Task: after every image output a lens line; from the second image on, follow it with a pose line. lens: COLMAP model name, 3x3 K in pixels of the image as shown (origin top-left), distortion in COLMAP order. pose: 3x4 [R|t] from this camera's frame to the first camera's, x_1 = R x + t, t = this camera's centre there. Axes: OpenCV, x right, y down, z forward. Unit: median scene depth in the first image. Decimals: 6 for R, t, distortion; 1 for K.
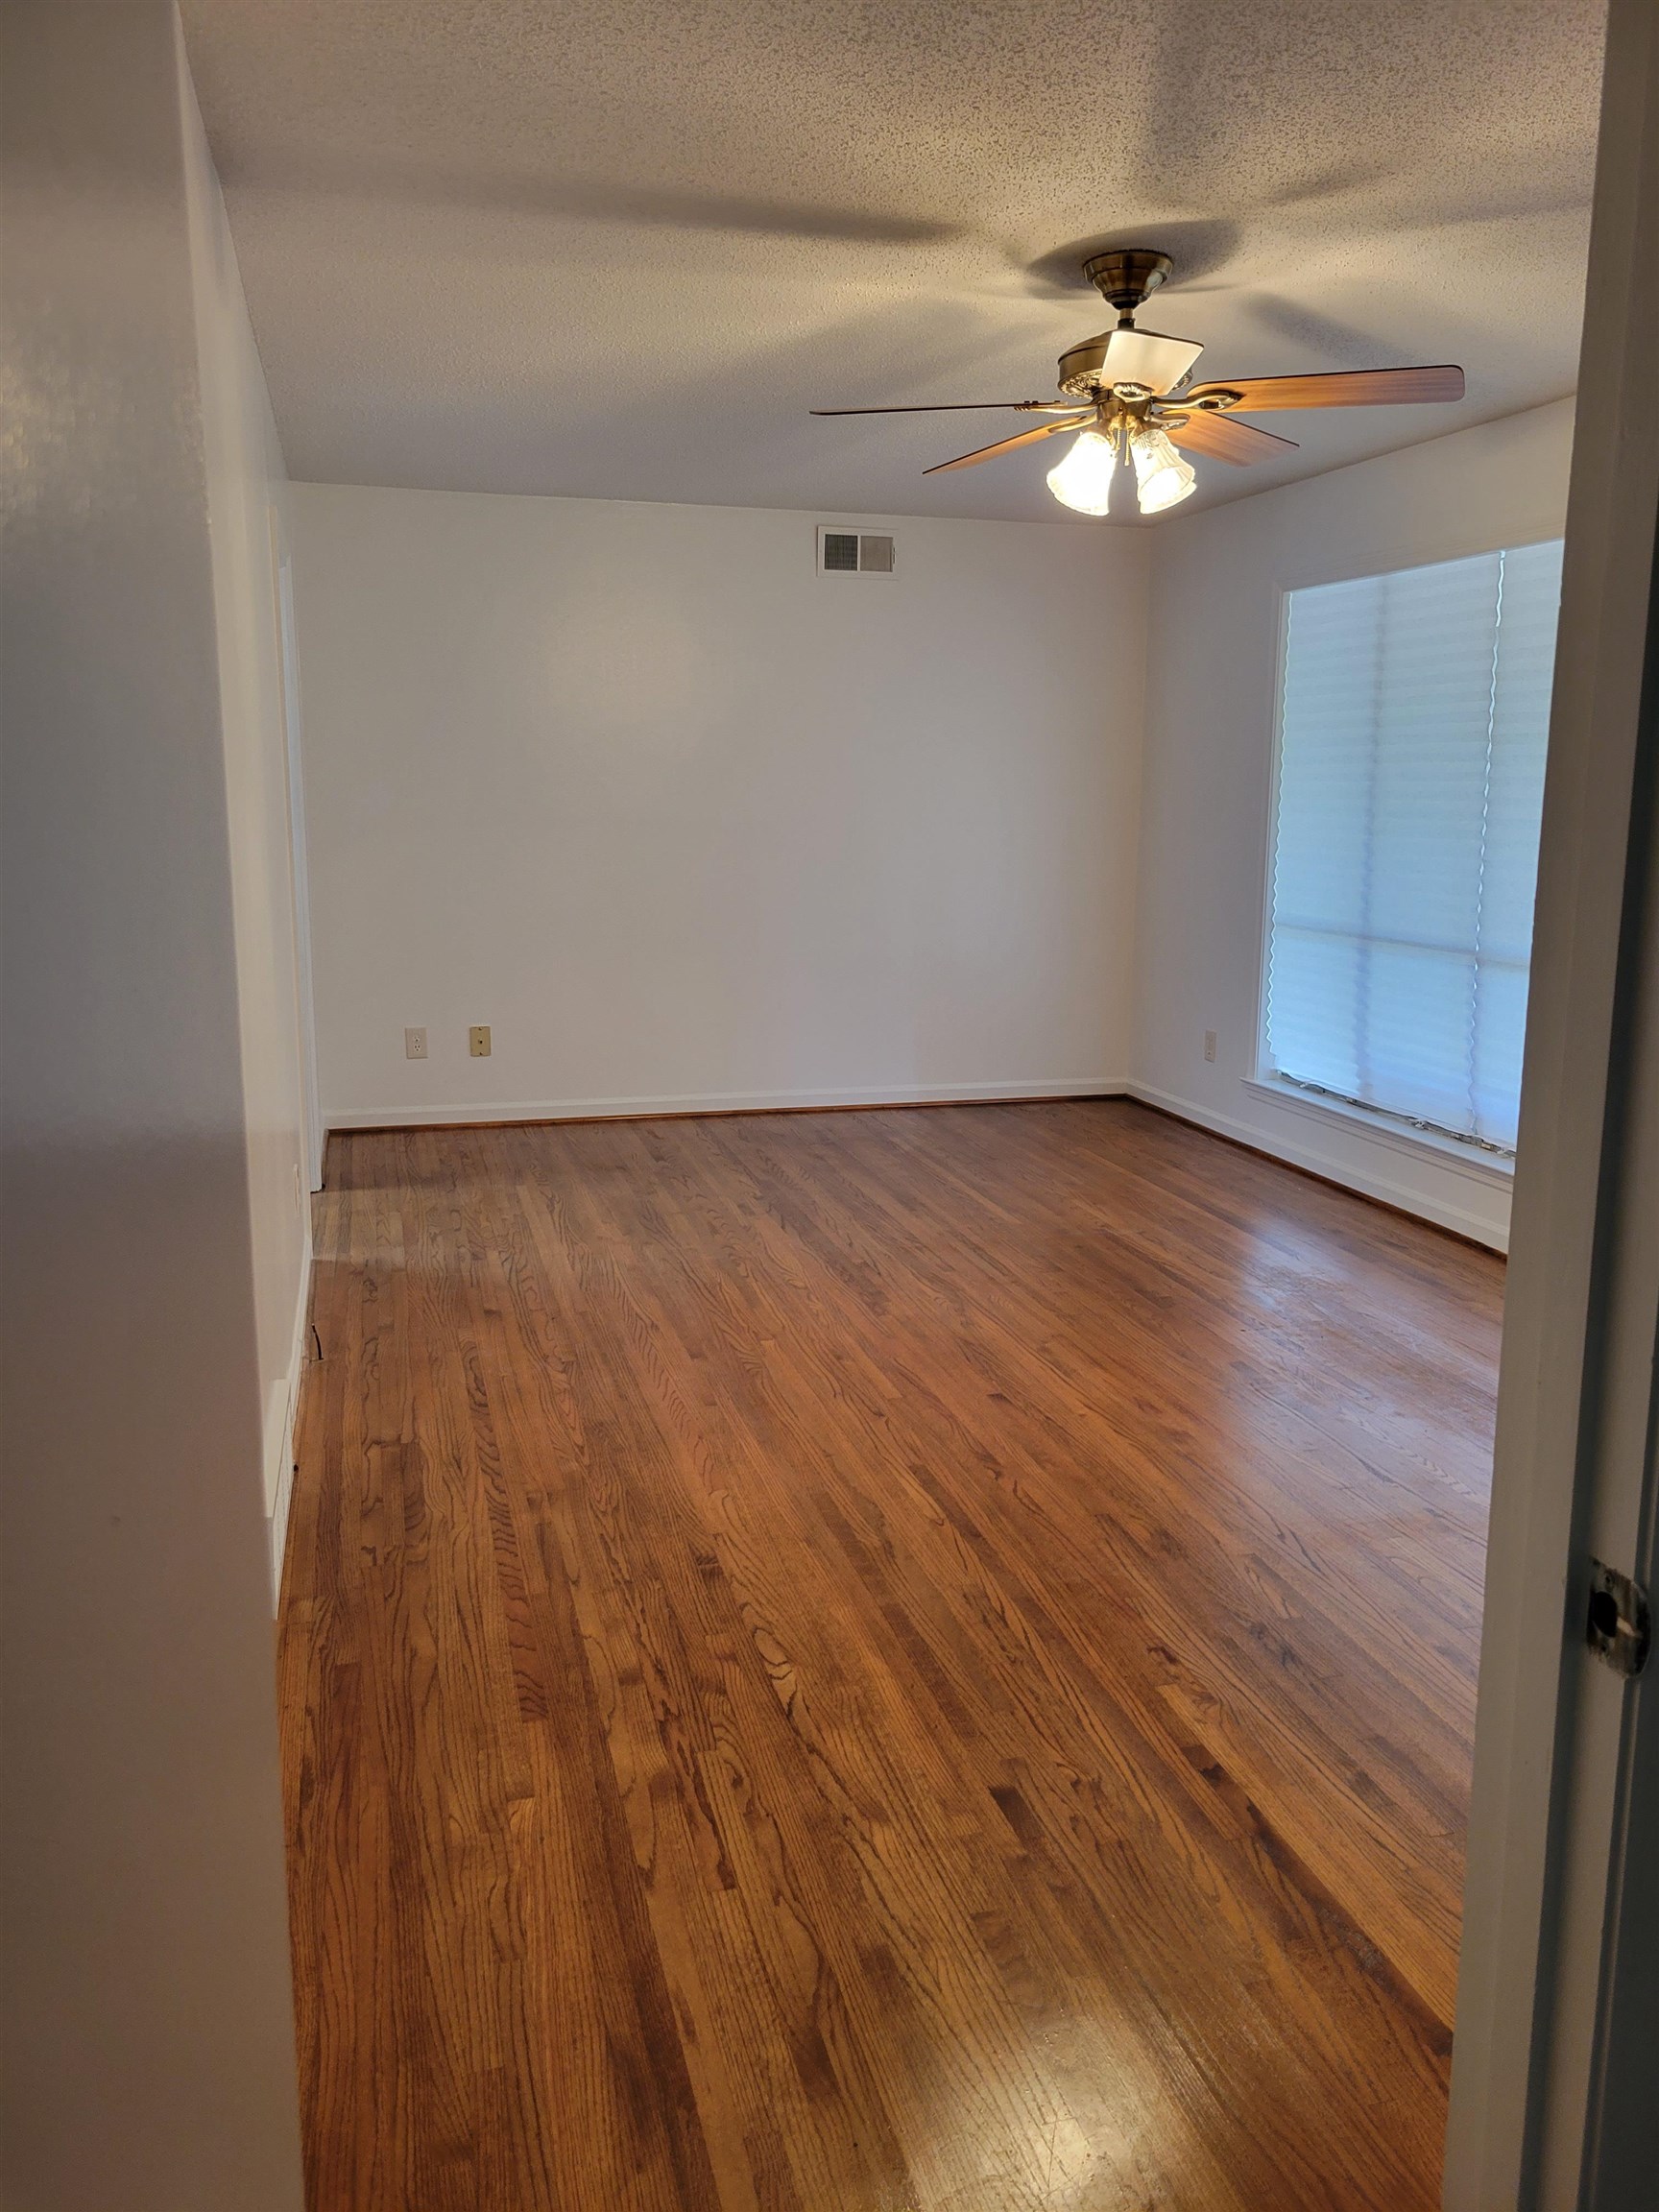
lens RADIAL K [[1651.9, 0, 823.6], [0, 1651.9, 1075.6], [0, 0, 1]] dist [0.068889, -0.047771]
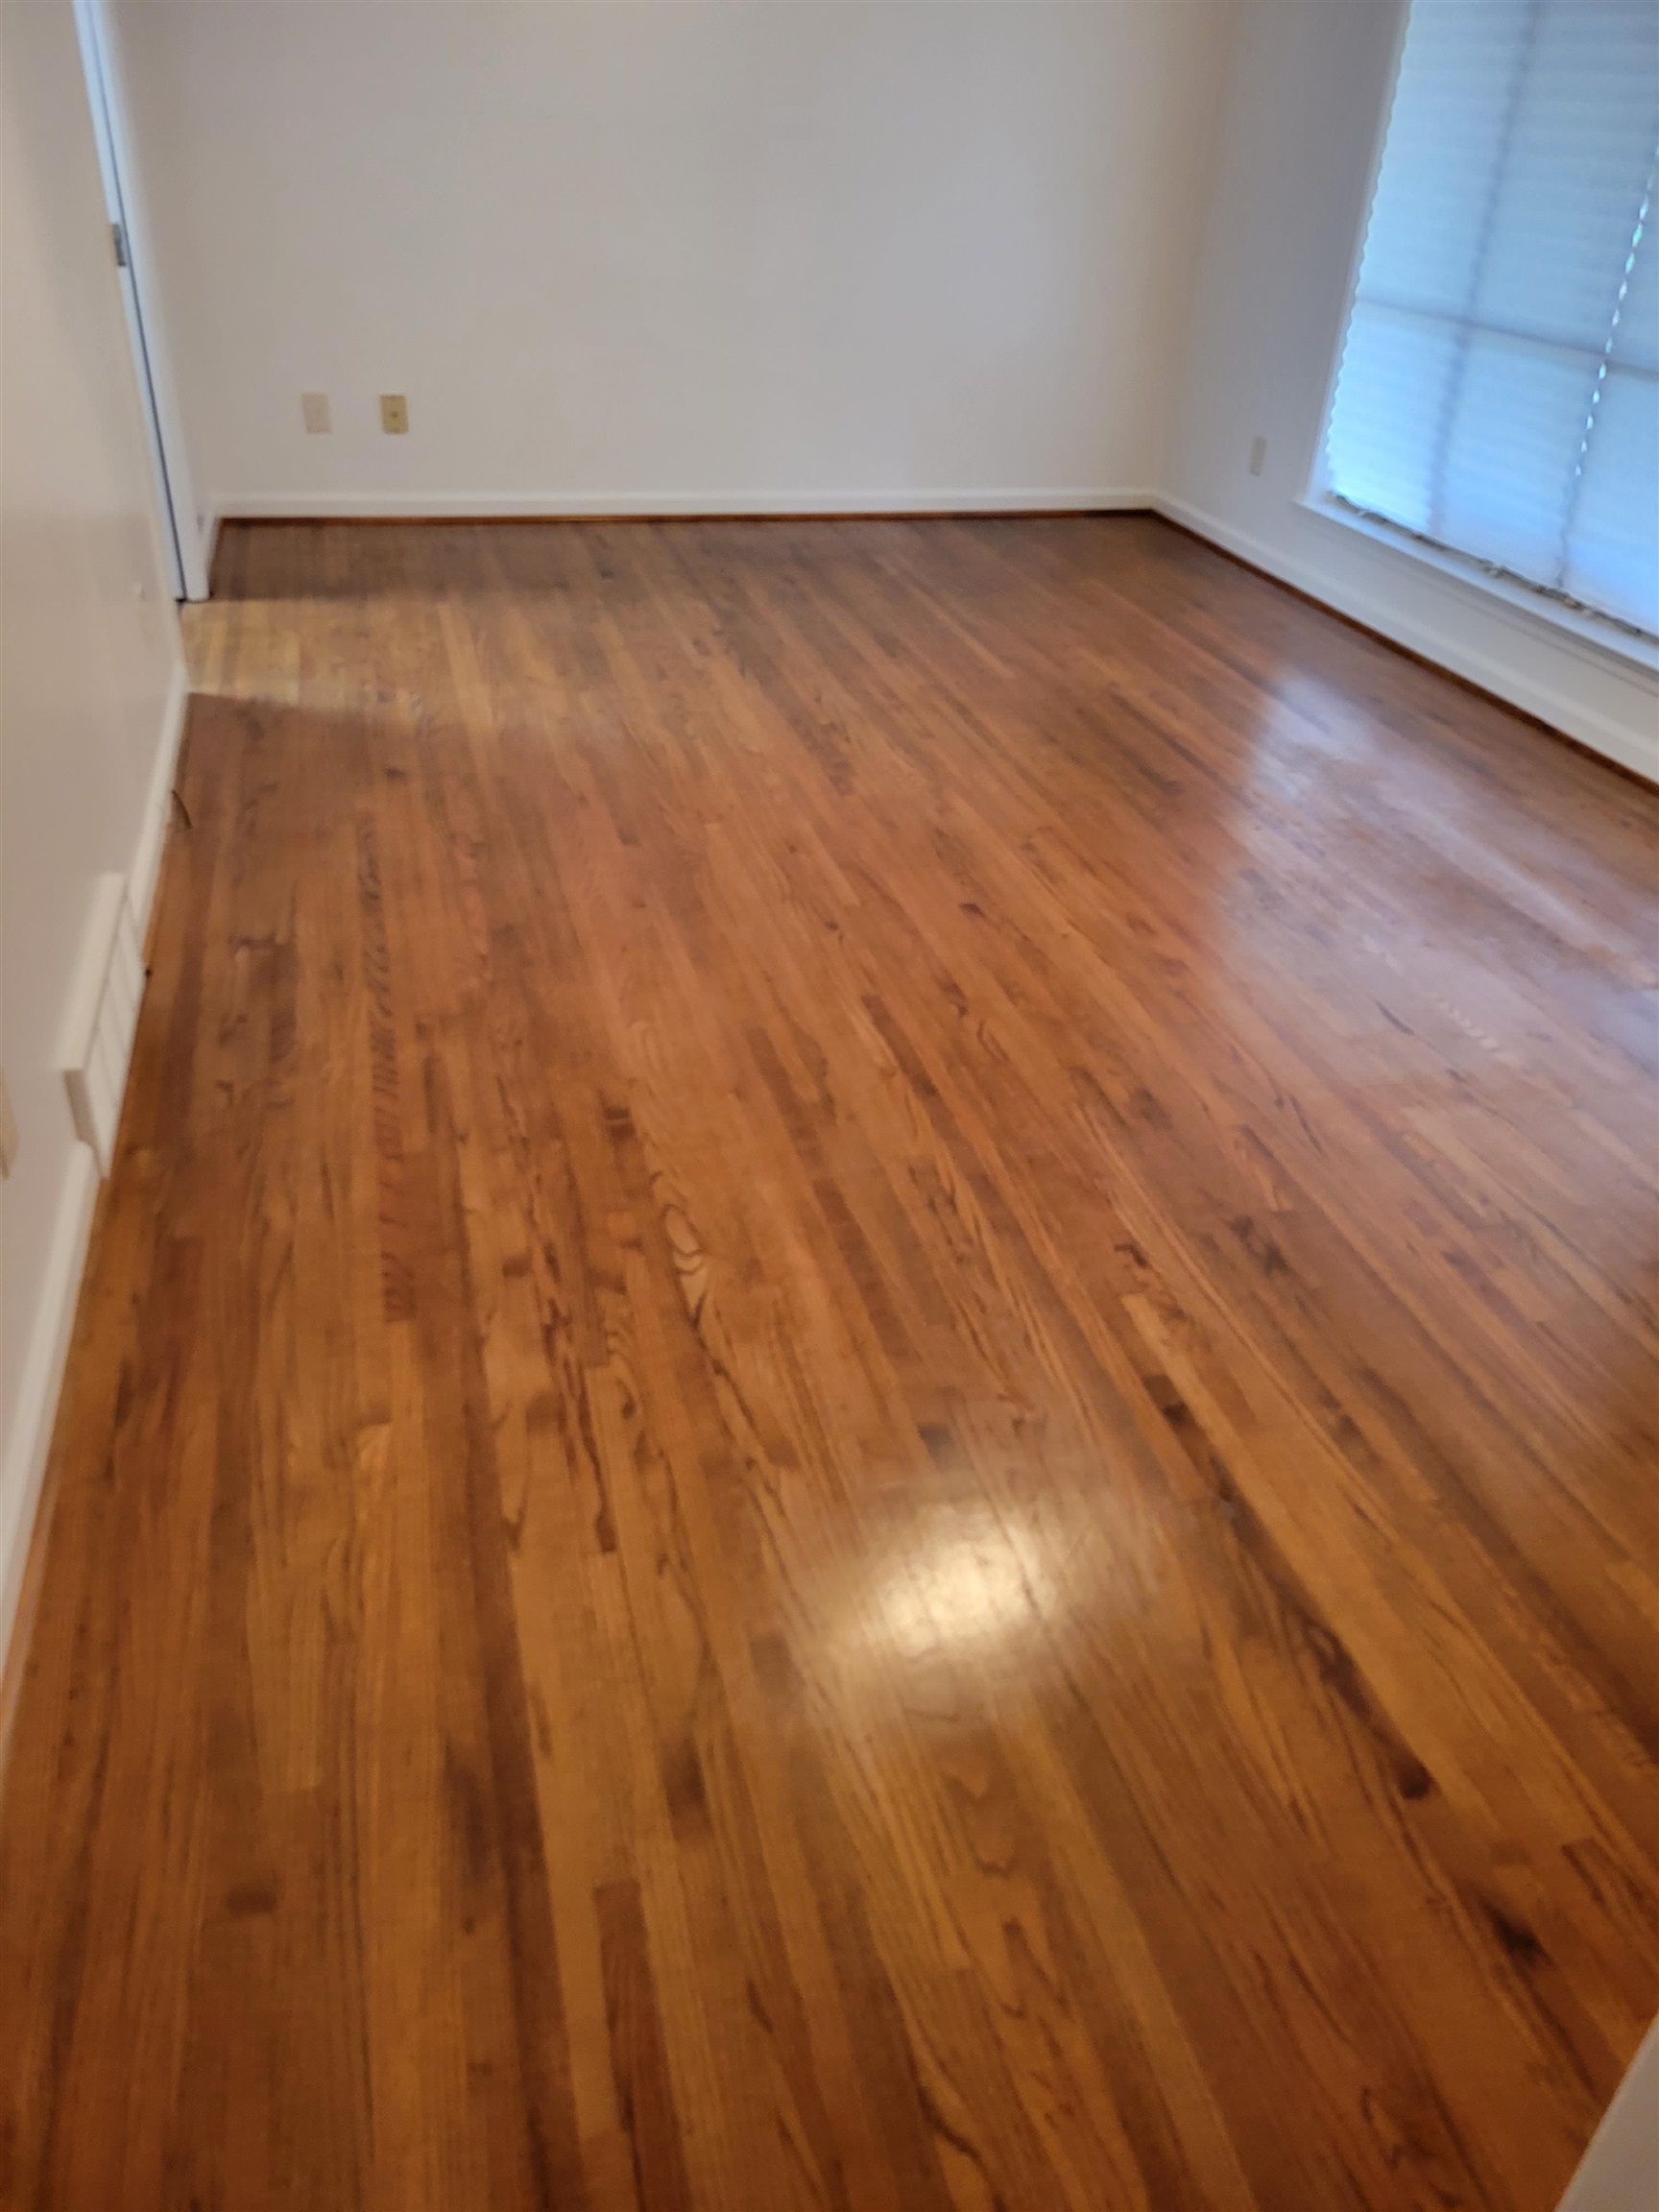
lens RADIAL K [[1651.9, 0, 823.6], [0, 1651.9, 1075.6], [0, 0, 1]] dist [0.068889, -0.047771]
pose [[0.999298, 0.034900, 0.013637, 0.024878], [-0.037468, 0.934377, 0.354311, -0.037420], [-0.000377, -0.354574, 0.935028, 0.201816]]
